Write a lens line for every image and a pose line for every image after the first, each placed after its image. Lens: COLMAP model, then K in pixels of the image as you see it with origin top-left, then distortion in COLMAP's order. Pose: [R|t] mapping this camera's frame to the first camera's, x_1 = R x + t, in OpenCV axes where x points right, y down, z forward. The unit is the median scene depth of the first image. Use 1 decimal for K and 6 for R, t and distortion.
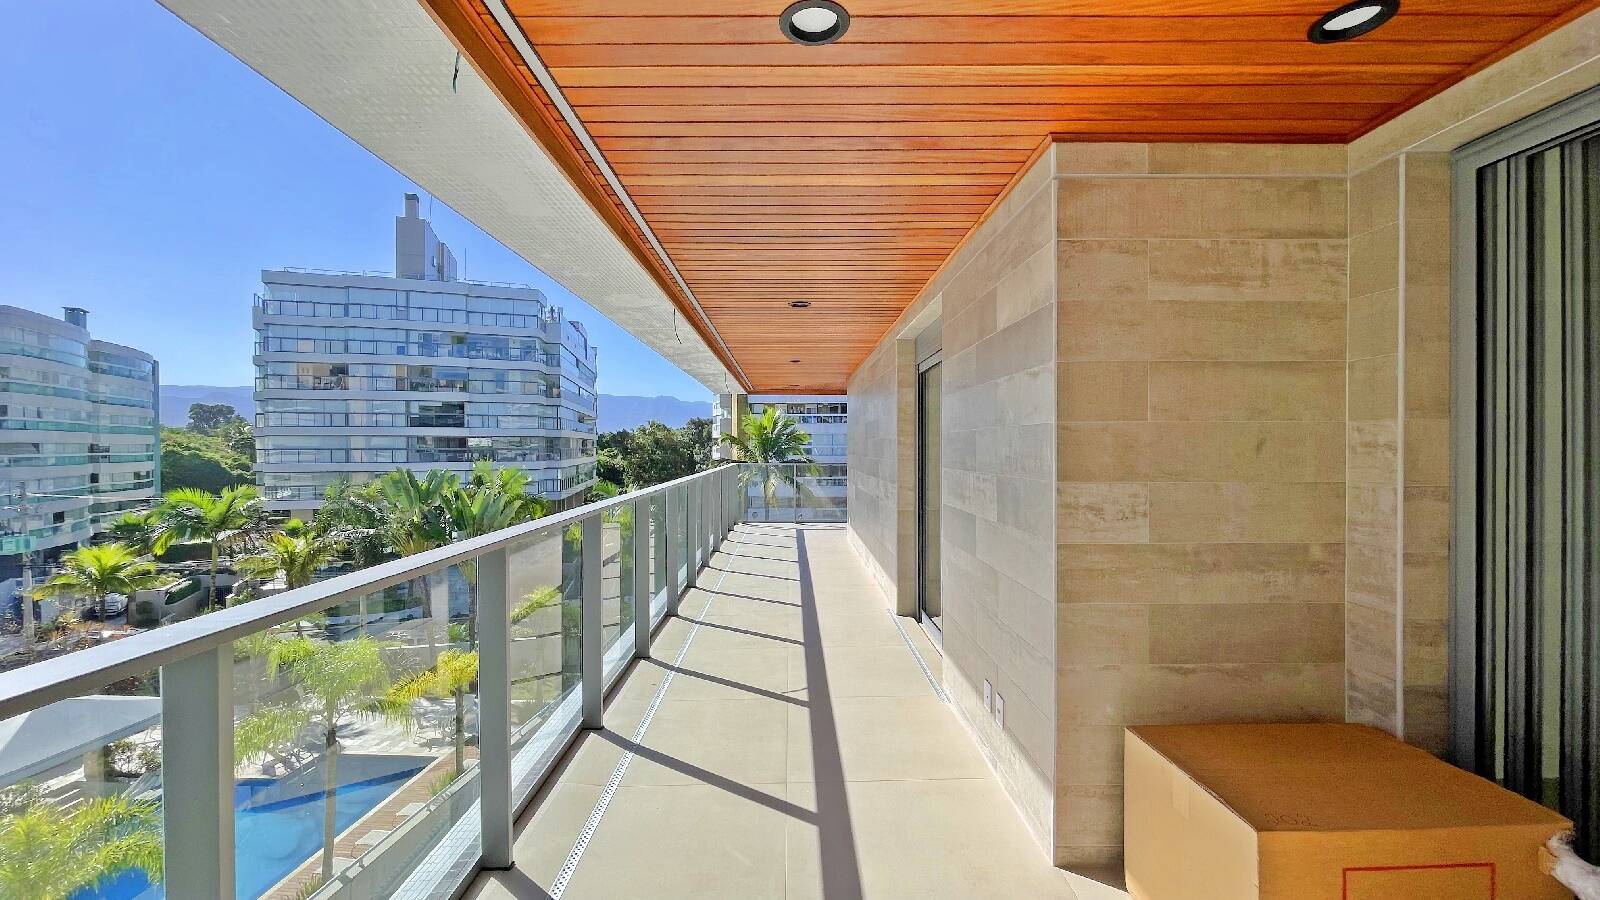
lens RADIAL K [[653.9, 0, 795.2], [0, 653.9, 449.8], [0, 0, 1]] dist [0.001872, -0.000478]
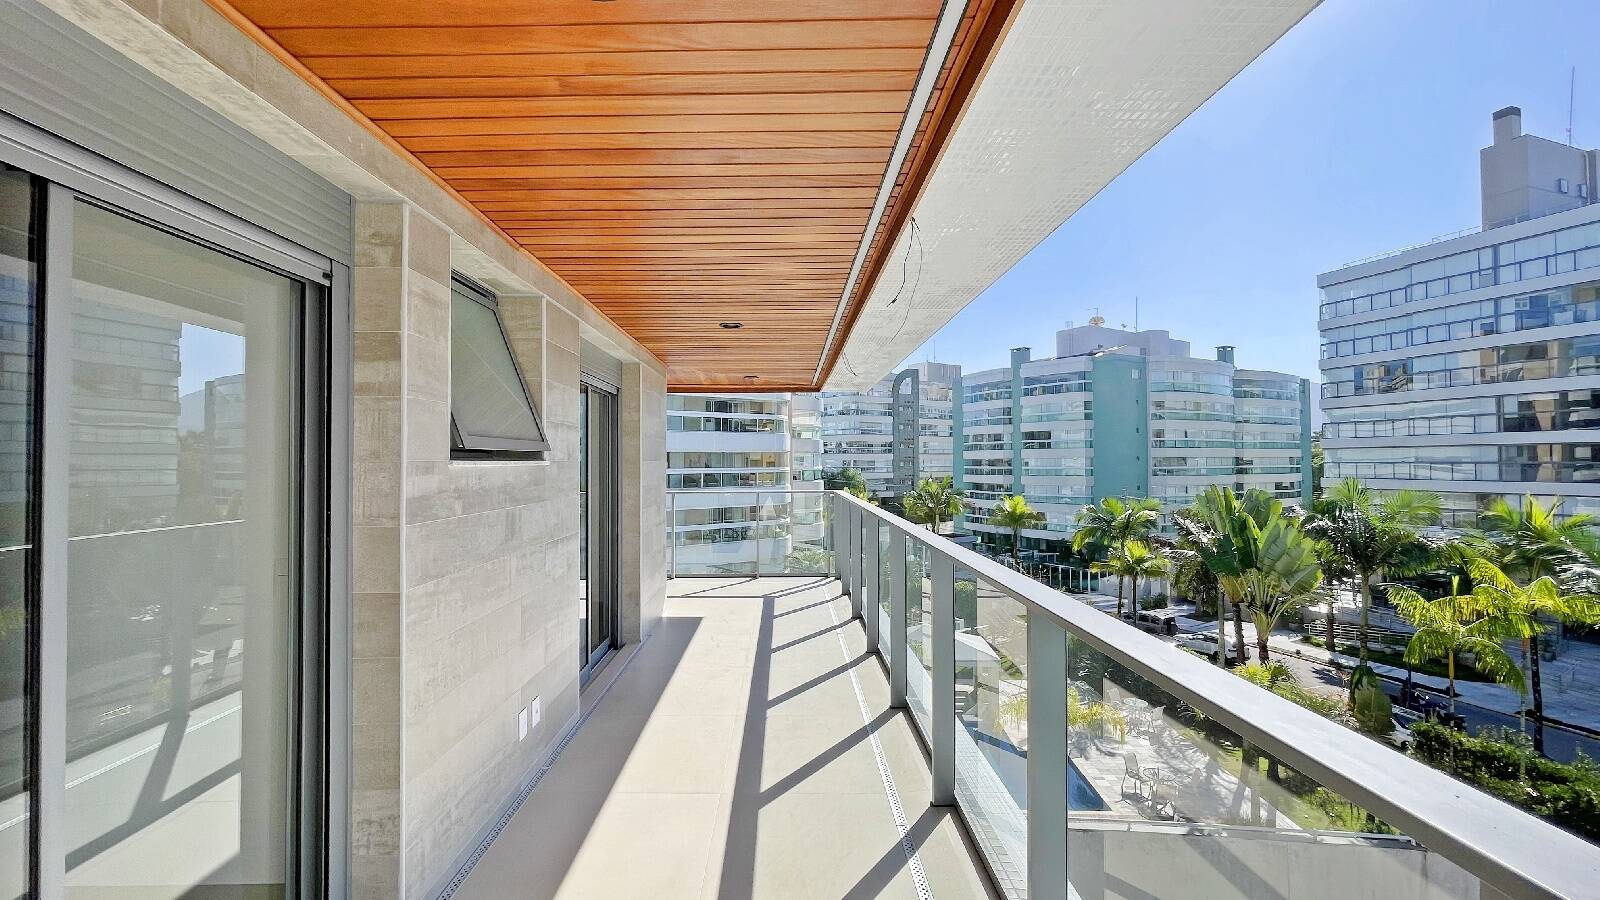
lens RADIAL K [[653.9, 0, 789.3], [0, 653.9, 458.9], [0, 0, 1]] dist [0.001872, -0.000478]
pose [[0.013949, -0.004224, -0.999894, 0.121464], [-0.001603, 0.999990, -0.004247, -0.001007], [0.999901, 0.001662, 0.013942, 0.202024]]
